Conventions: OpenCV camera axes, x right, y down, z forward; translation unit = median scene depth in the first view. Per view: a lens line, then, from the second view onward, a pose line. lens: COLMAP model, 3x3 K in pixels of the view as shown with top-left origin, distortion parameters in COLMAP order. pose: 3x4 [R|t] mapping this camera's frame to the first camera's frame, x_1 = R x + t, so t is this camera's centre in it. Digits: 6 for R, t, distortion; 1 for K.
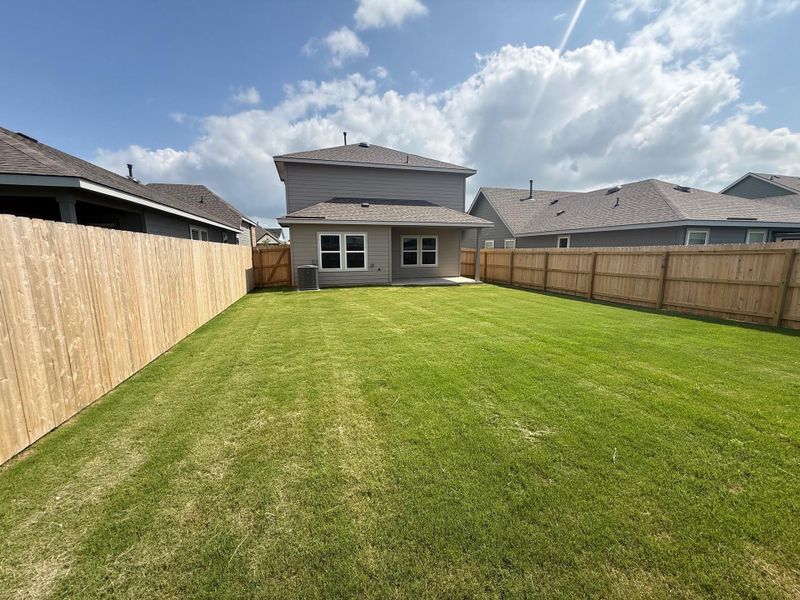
lens RADIAL K [[322.9, 0, 400.0], [0, 322.9, 300.0], [0, 0, 1]] dist [-0.000794, -0.000114]
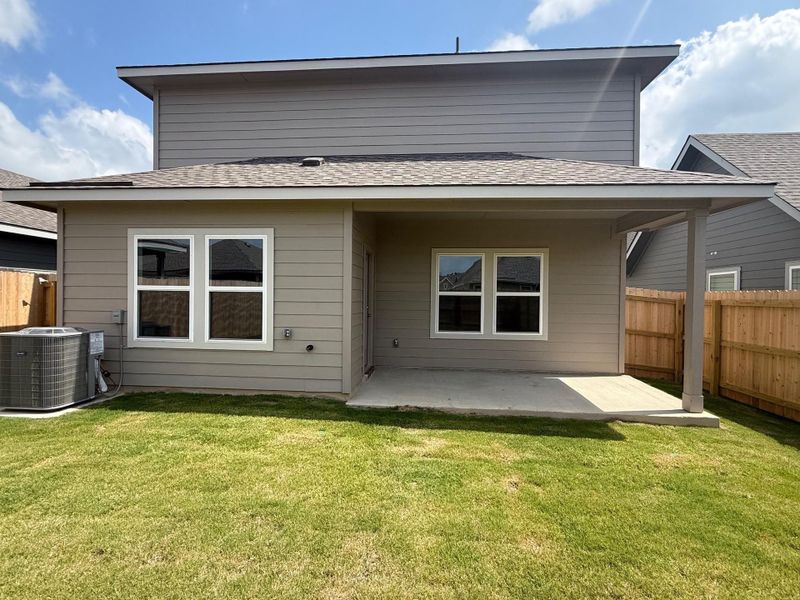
lens RADIAL K [[383.6, 0, 400.0], [0, 383.6, 300.0], [0, 0, 1]] dist [-0.000712, -0.000256]
pose [[0.927698, 0.023196, -0.372609, 0.129318], [-0.076612, 0.988655, -0.129196, -0.086210], [0.365385, 0.148401, 0.918951, 0.599388]]
